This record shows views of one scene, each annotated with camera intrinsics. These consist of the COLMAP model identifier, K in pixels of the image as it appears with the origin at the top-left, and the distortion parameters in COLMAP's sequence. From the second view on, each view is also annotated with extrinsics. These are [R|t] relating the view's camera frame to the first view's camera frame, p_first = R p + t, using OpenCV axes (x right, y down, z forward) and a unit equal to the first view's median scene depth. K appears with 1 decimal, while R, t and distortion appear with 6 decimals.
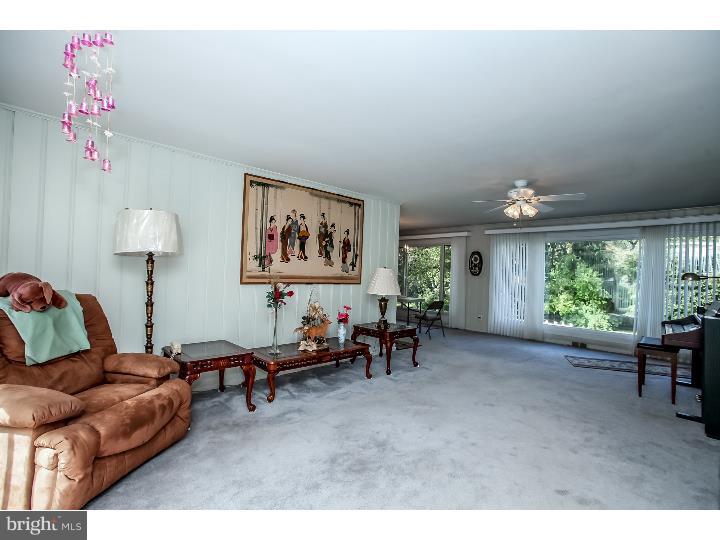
lens RADIAL K [[352.2, 0, 360.3], [0, 352.2, 266.5], [0, 0, 1]] dist [0.023810, 0.000197]
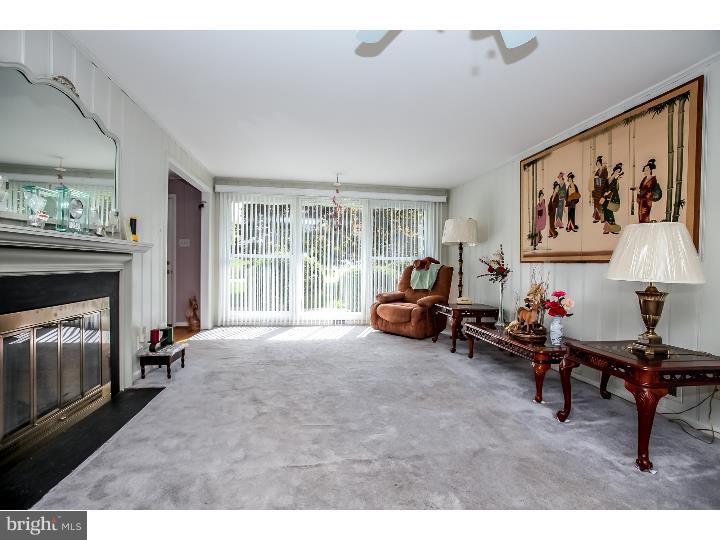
lens RADIAL K [[352.2, 0, 359.5], [0, 352.2, 270.3], [0, 0, 1]] dist [0.023810, 0.000197]
pose [[-0.568037, -0.023184, -0.822677, 0.752505], [-0.012489, 0.999731, -0.019550, 0.089321], [0.822908, -0.000831, -0.568173, 1.073506]]
